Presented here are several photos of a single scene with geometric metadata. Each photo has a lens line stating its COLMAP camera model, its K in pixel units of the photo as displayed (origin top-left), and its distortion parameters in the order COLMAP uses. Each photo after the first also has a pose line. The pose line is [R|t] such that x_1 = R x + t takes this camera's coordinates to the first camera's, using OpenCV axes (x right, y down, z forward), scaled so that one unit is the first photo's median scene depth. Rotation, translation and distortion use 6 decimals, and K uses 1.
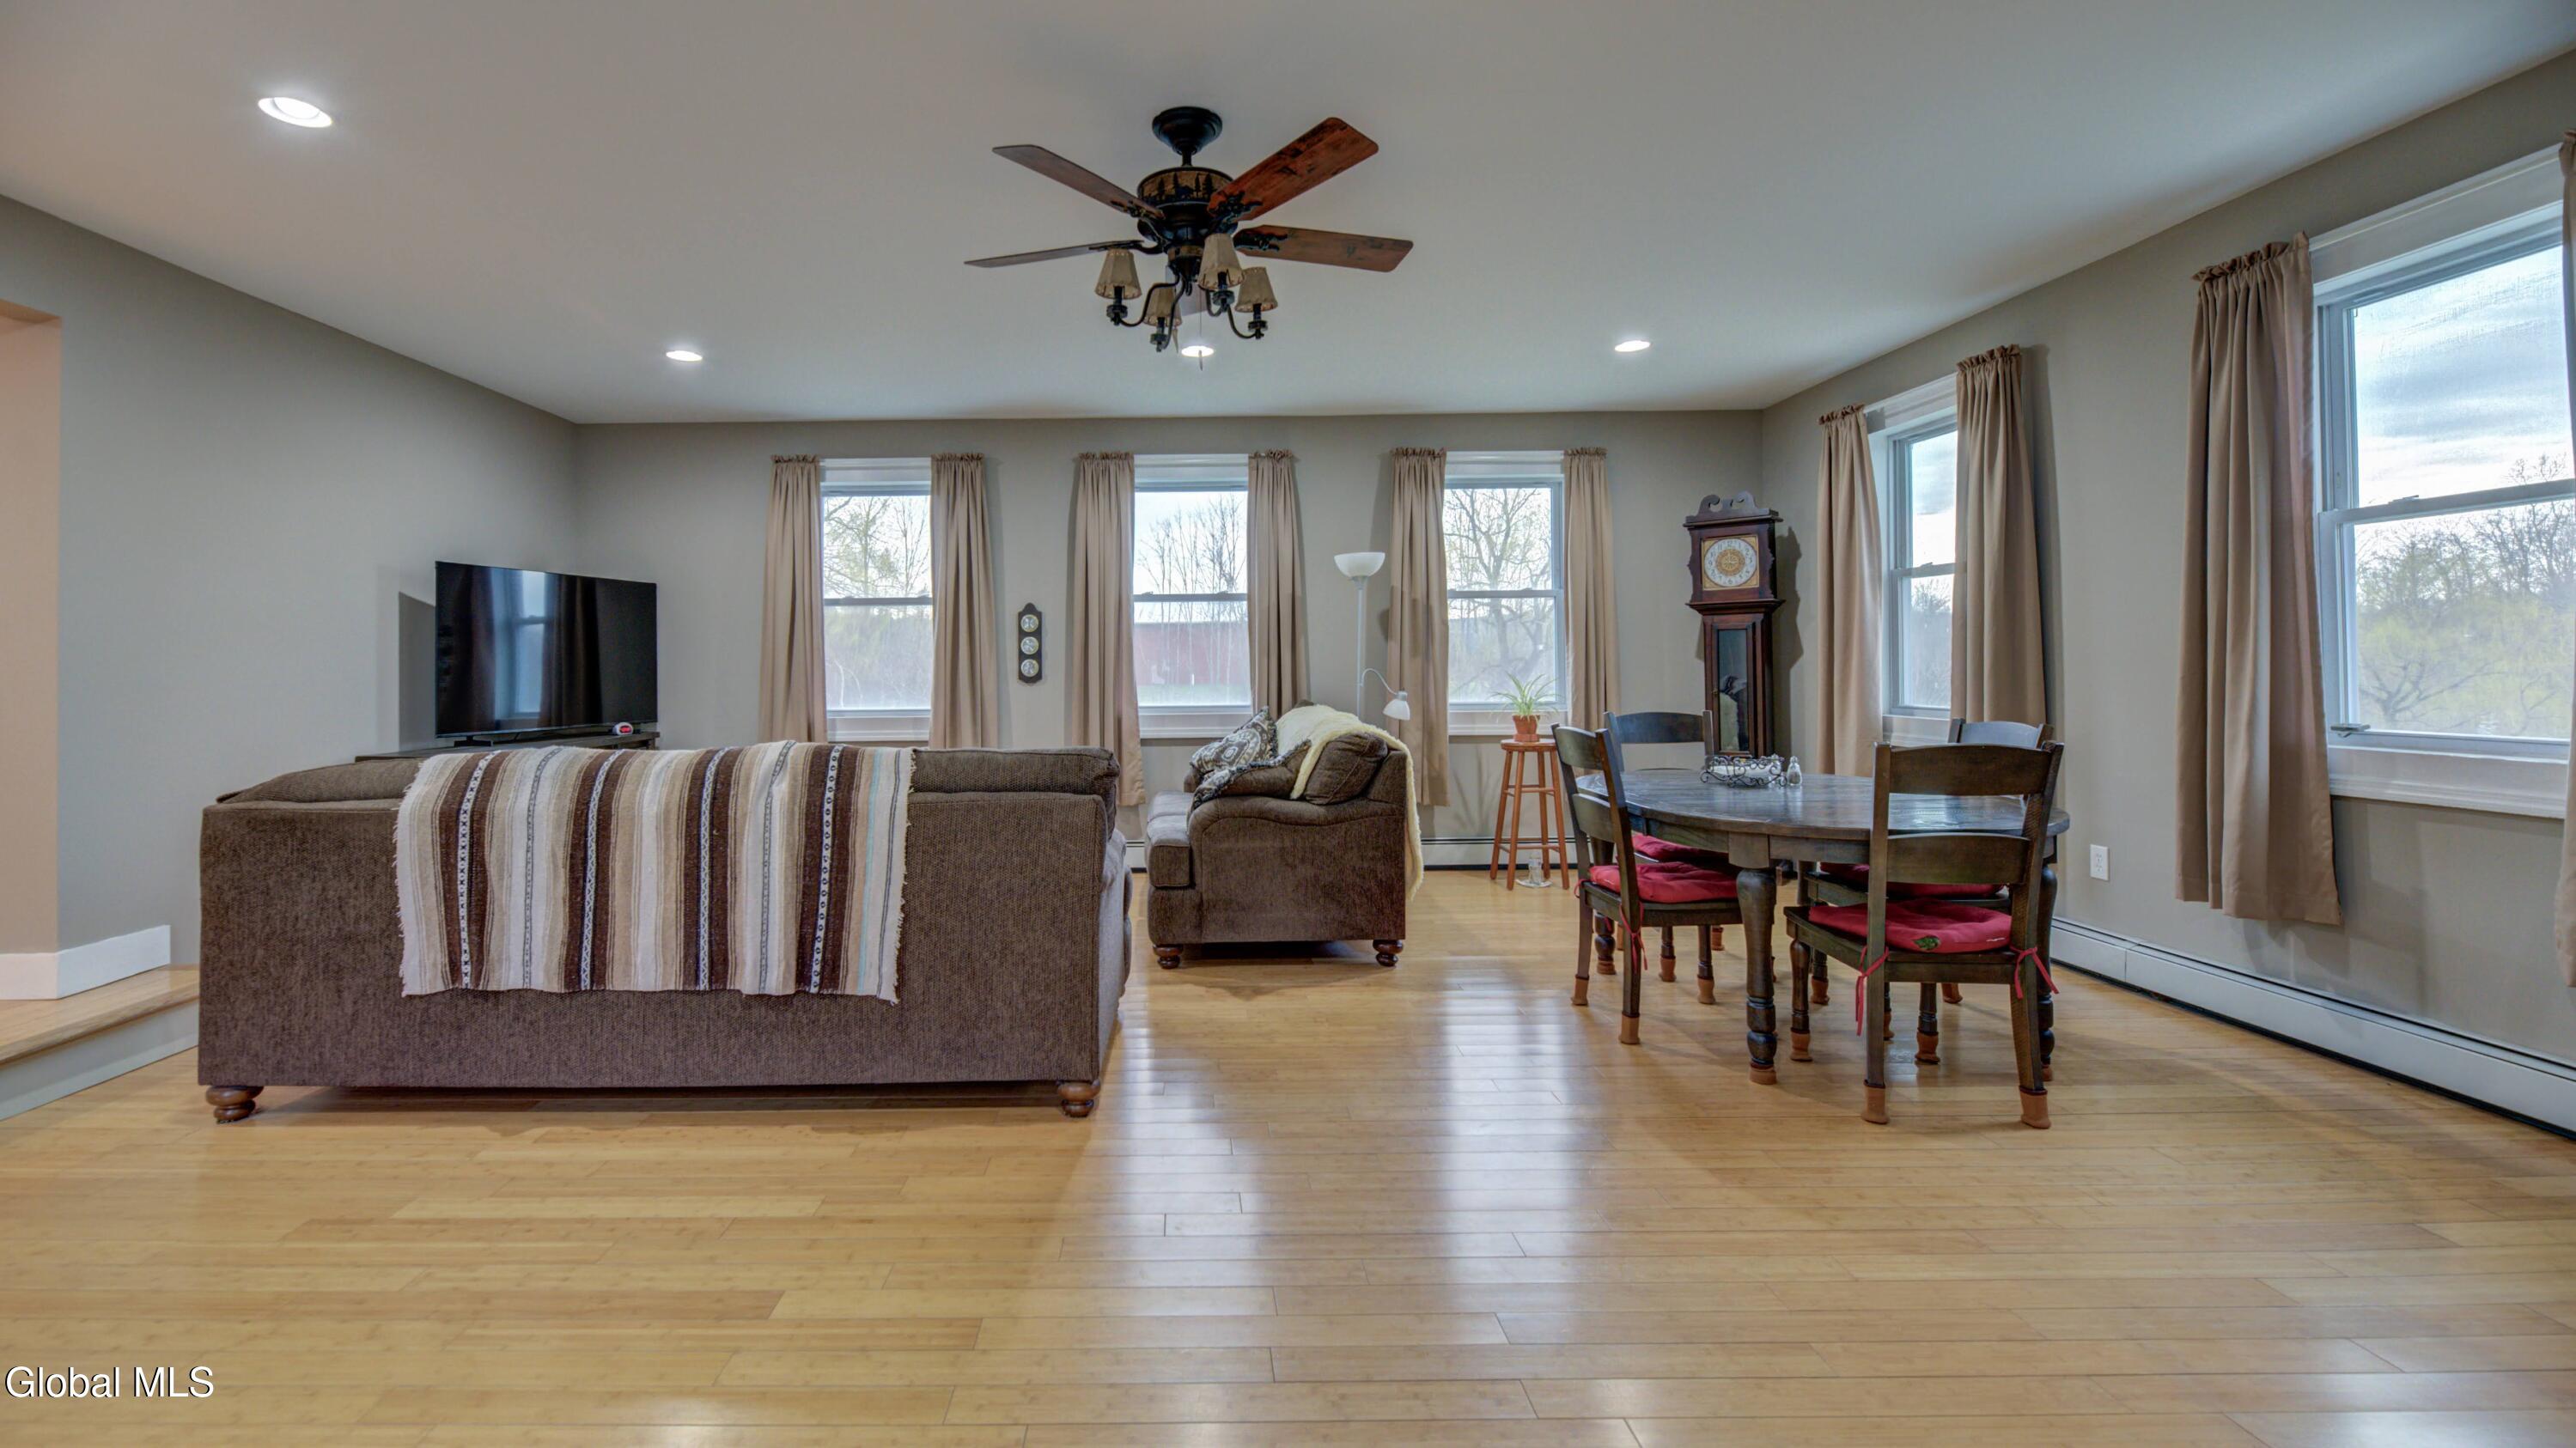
lens RADIAL K [[1080.2, 0, 1288.6], [0, 1080.2, 616.0], [0, 0, 1]] dist [-0.002873, -0.000609]
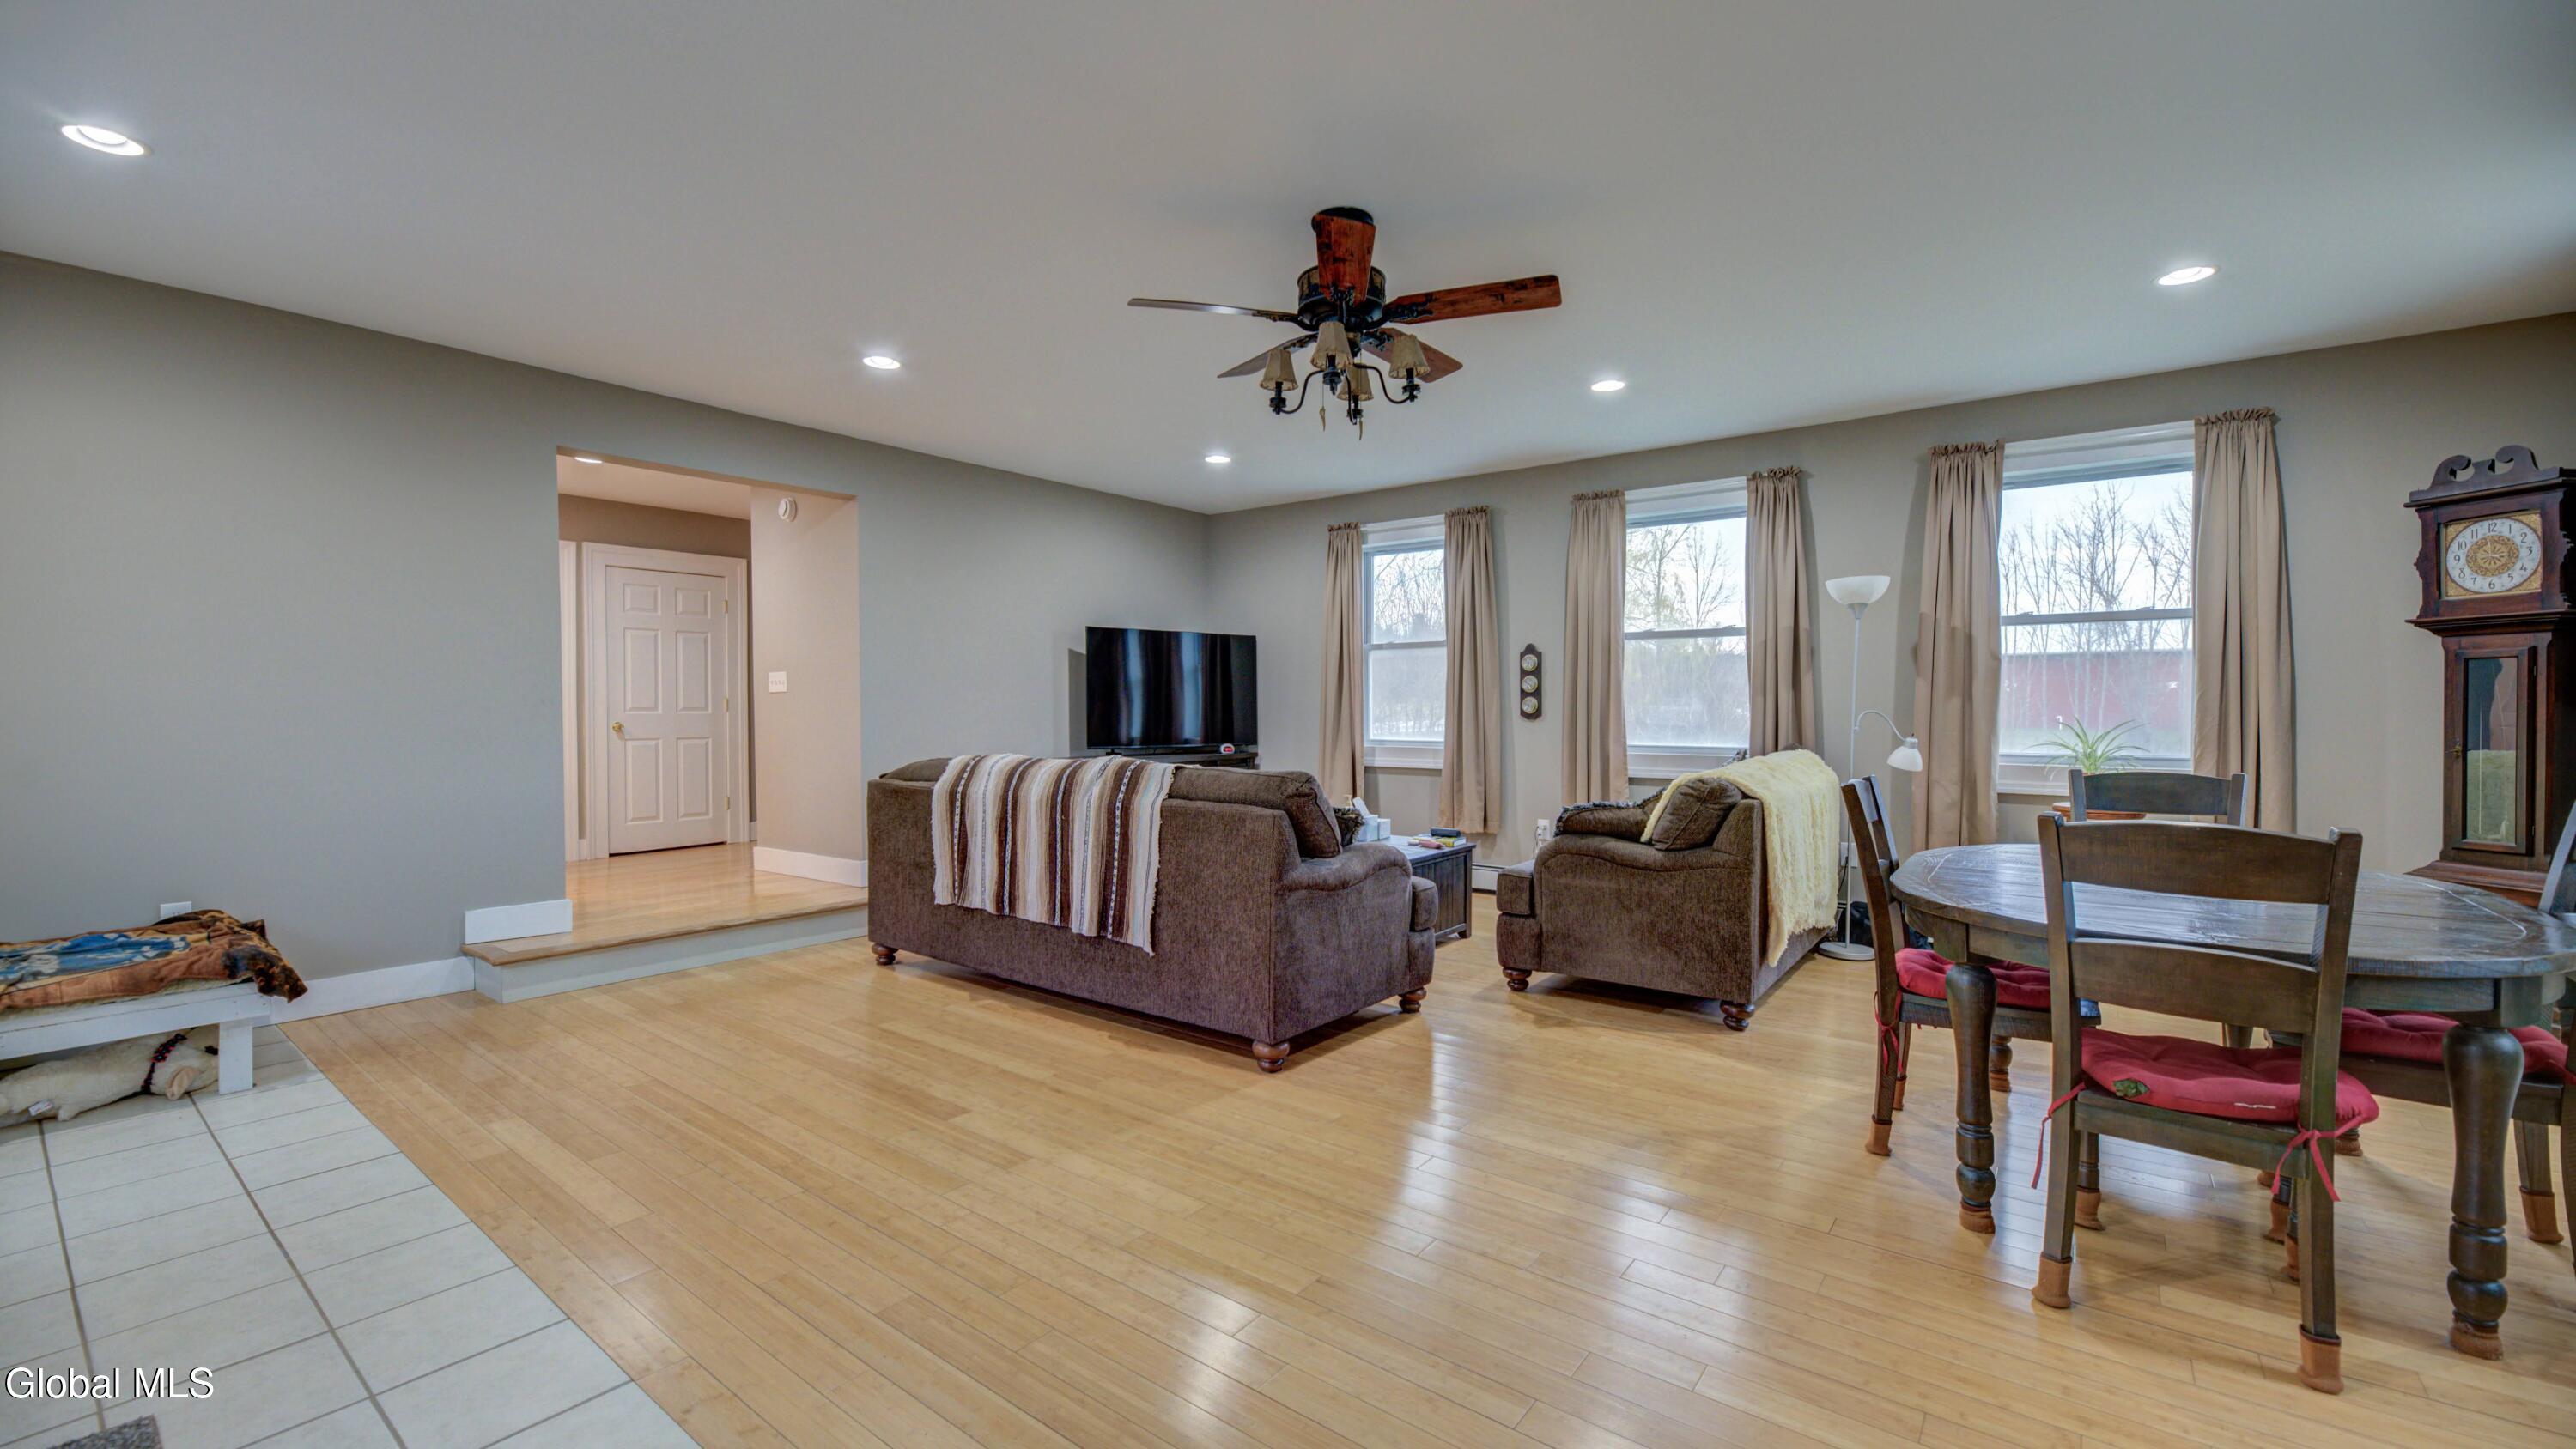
lens RADIAL K [[1081.9, 0, 1291.4], [0, 1081.9, 687.6], [0, 0, 1]] dist [0.001058, -0.006418]
pose [[0.783095, 0.000245, -0.621902, 0.375848], [0.019605, 0.999493, 0.025081, -0.000213], [0.621593, -0.031833, 0.782693, 0.047138]]
